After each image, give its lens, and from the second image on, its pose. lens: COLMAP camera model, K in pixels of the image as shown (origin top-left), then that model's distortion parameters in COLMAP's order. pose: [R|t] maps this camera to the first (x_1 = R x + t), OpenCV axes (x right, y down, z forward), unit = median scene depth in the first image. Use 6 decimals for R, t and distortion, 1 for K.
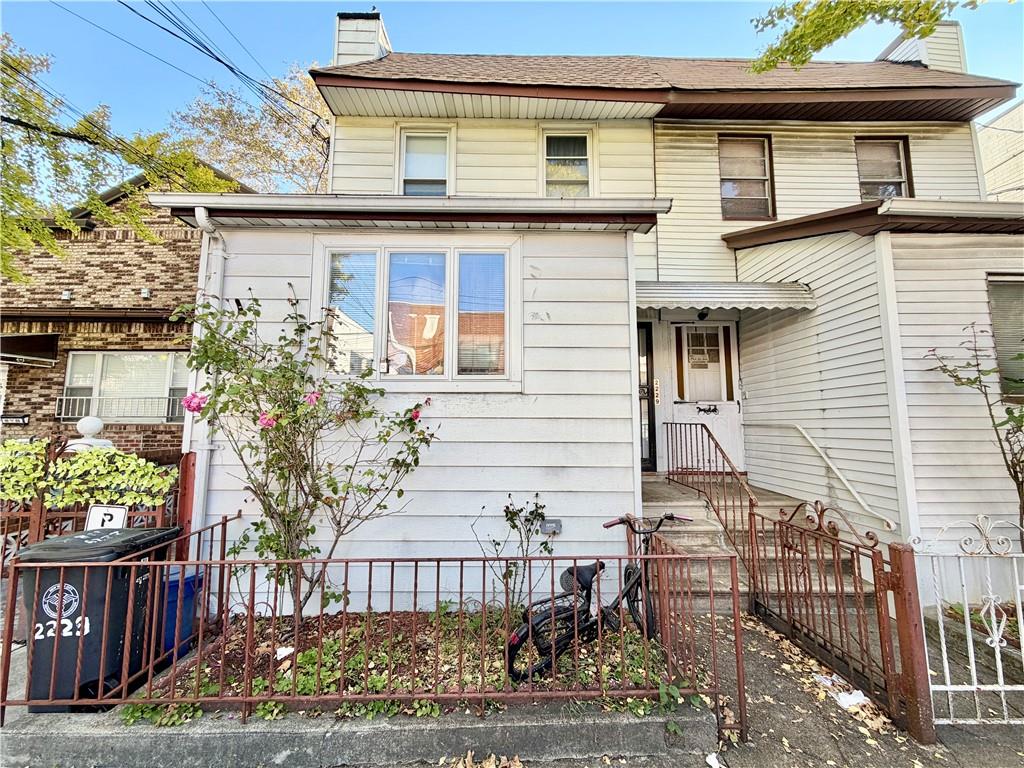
lens RADIAL K [[407.8, 0, 515.8], [0, 407.8, 384.5], [0, 0, 1]] dist [-0.002925, 0.000400]
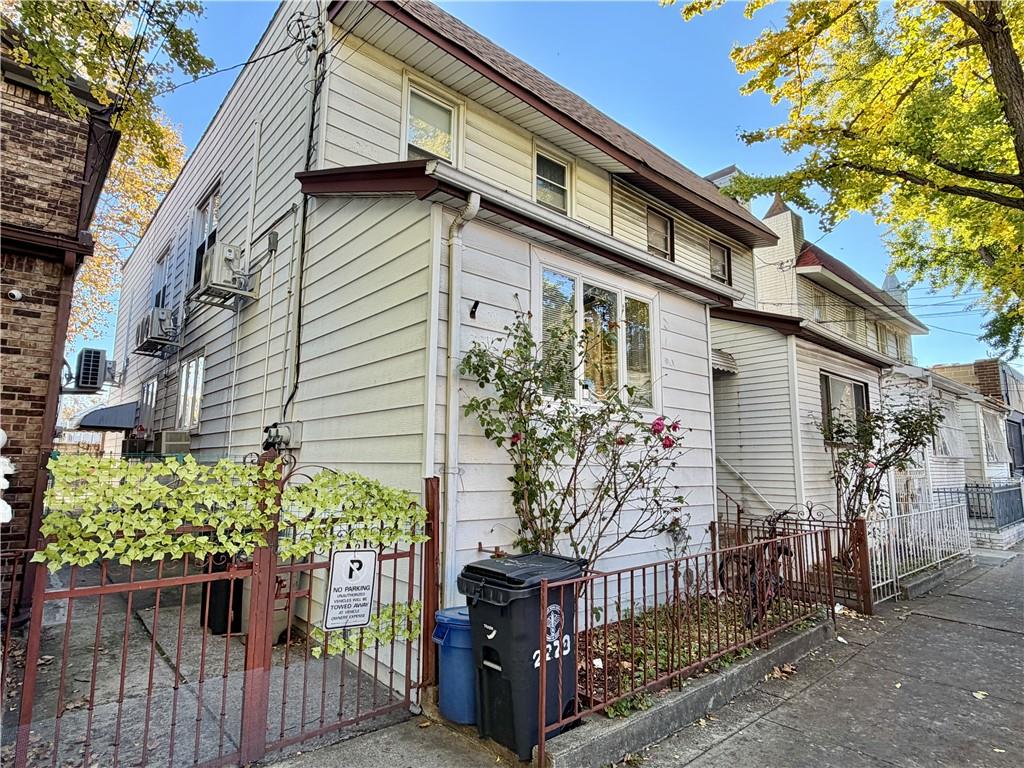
lens RADIAL K [[561.8, 0, 517.0], [0, 561.8, 390.1], [0, 0, 1]] dist [0.000978, -0.000289]
pose [[0.757806, 0.091516, 0.646030, -1.308079], [-0.076184, 0.995753, -0.051692, 0.033868], [-0.648017, -0.010044, 0.761559, 0.024534]]
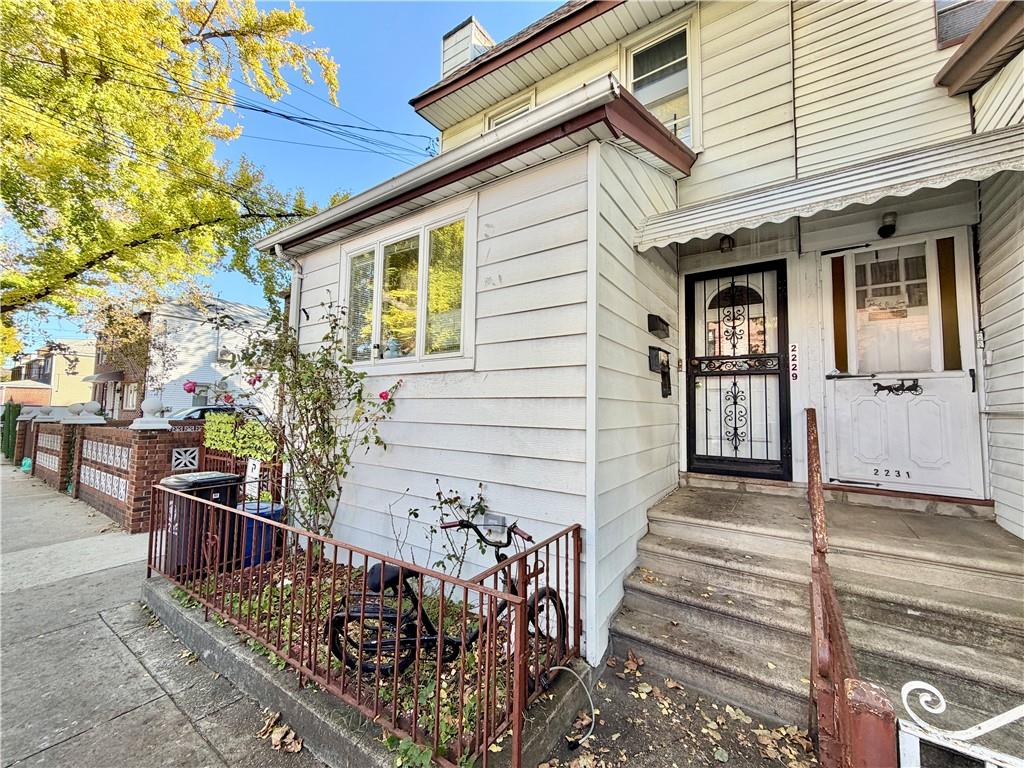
lens RADIAL K [[407.8, 0, 508.5], [0, 407.8, 385.0], [0, 0, 1]] dist [-0.002925, 0.000400]
pose [[0.810883, -0.026718, -0.584599, 0.569287], [0.042814, 0.998989, 0.013730, 0.041840], [0.583641, -0.036162, 0.811207, 0.301607]]
